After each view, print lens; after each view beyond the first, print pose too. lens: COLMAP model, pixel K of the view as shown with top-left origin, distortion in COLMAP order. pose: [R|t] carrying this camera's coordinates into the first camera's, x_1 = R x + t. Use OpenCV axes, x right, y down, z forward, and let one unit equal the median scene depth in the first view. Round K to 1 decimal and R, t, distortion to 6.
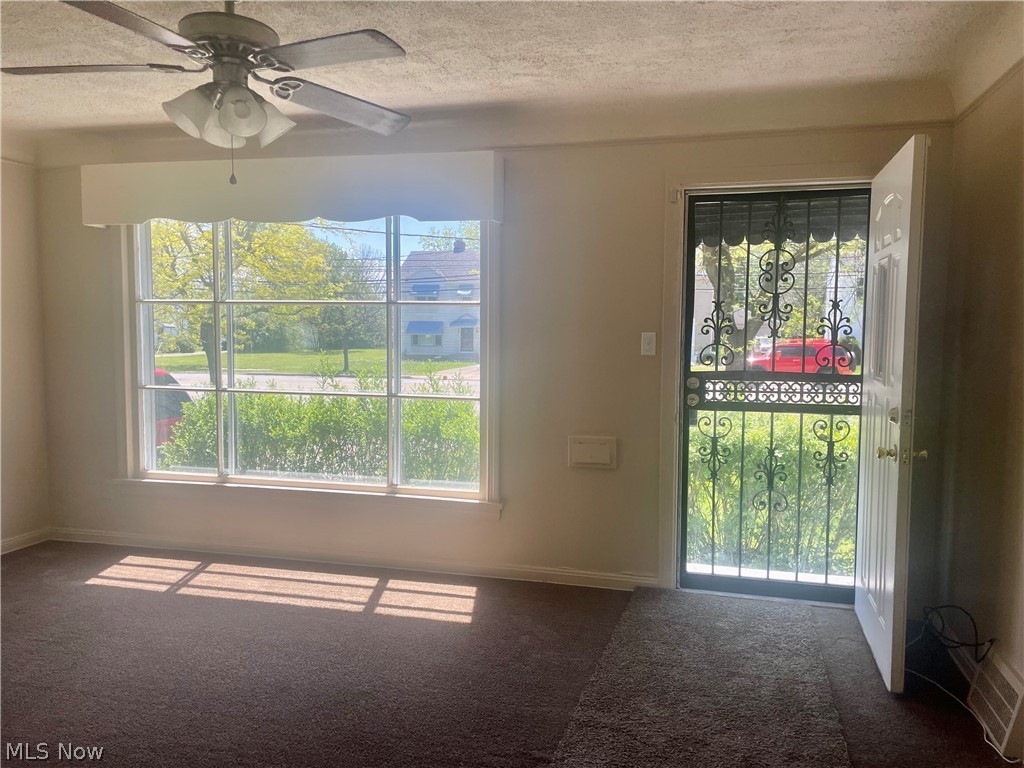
lens RADIAL K [[787.7, 0, 512.5], [0, 787.7, 401.4], [0, 0, 1]] dist [0.107283, -0.139587]
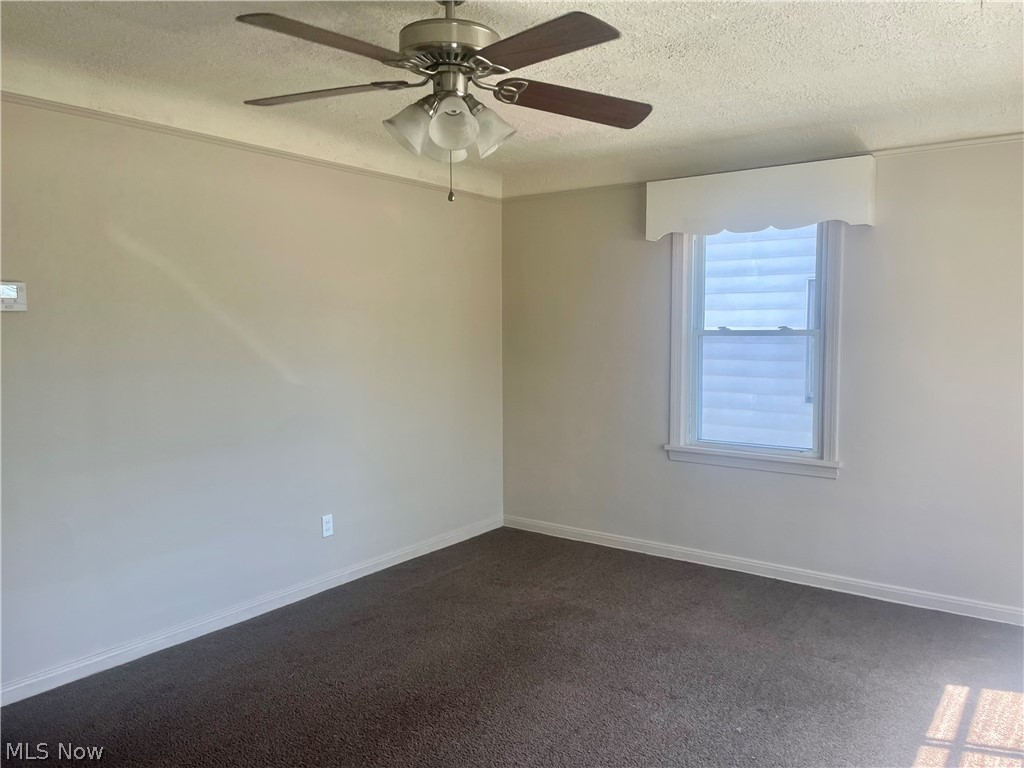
lens RADIAL K [[771.1, 0, 506.2], [0, 771.1, 391.7], [0, 0, 1]] dist [0.106556, -0.134769]
pose [[-0.357121, 0.081012, -0.930538, 0.274074], [-0.091867, 0.988355, 0.121302, -0.093924], [0.929529, 0.128806, -0.345520, 0.812086]]
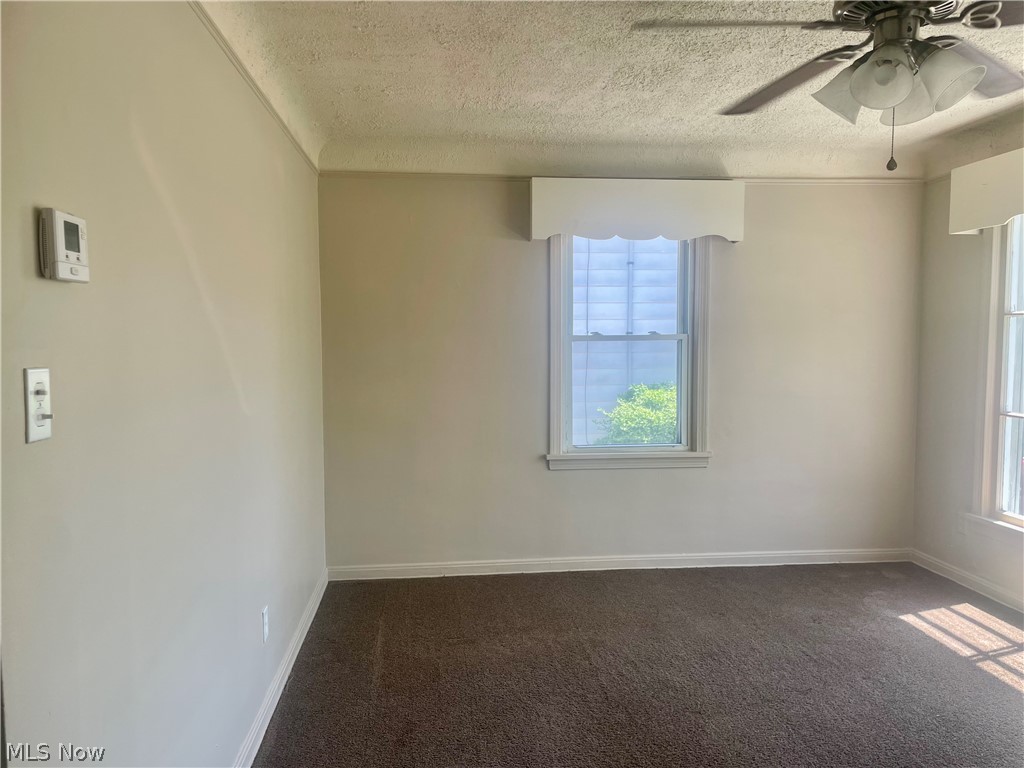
lens RADIAL K [[787.7, 0, 512.5], [0, 787.7, 401.4], [0, 0, 1]] dist [0.107283, -0.139587]
pose [[0.367563, 0.078100, -0.926713, 0.149018], [-0.089930, 0.994783, 0.048167, -0.027375], [0.925640, 0.065635, 0.372669, 0.210824]]
